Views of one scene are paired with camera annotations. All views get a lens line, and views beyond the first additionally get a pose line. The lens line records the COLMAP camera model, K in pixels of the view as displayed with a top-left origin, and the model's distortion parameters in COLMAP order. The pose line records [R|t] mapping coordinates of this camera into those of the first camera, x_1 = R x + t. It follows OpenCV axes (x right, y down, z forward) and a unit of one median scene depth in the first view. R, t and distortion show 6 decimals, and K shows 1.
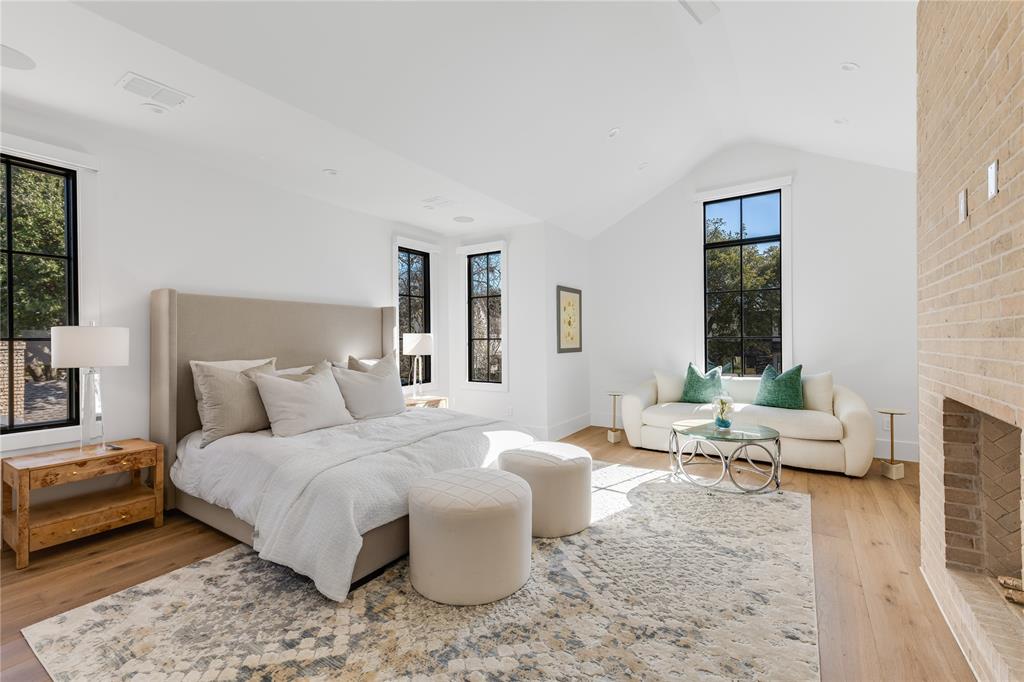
lens RADIAL K [[434.7, 0, 516.7], [0, 434.7, 341.6], [0, 0, 1]] dist [-0.000369, 0.000021]
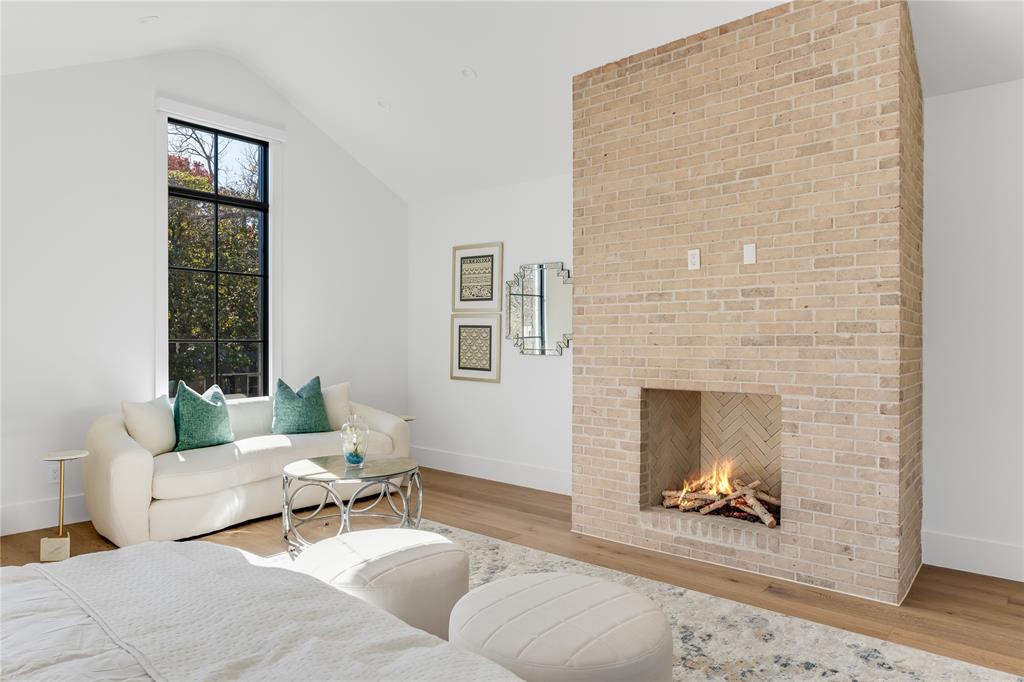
lens RADIAL K [[637.9, 0, 513.8], [0, 637.9, 342.1], [0, 0, 1]] dist [-0.001242, 0.005915]
pose [[0.130091, 0.010263, 0.991449, -0.485003], [-0.004477, 0.999942, -0.009763, 0.000574], [-0.991492, -0.003169, 0.130130, 0.504300]]
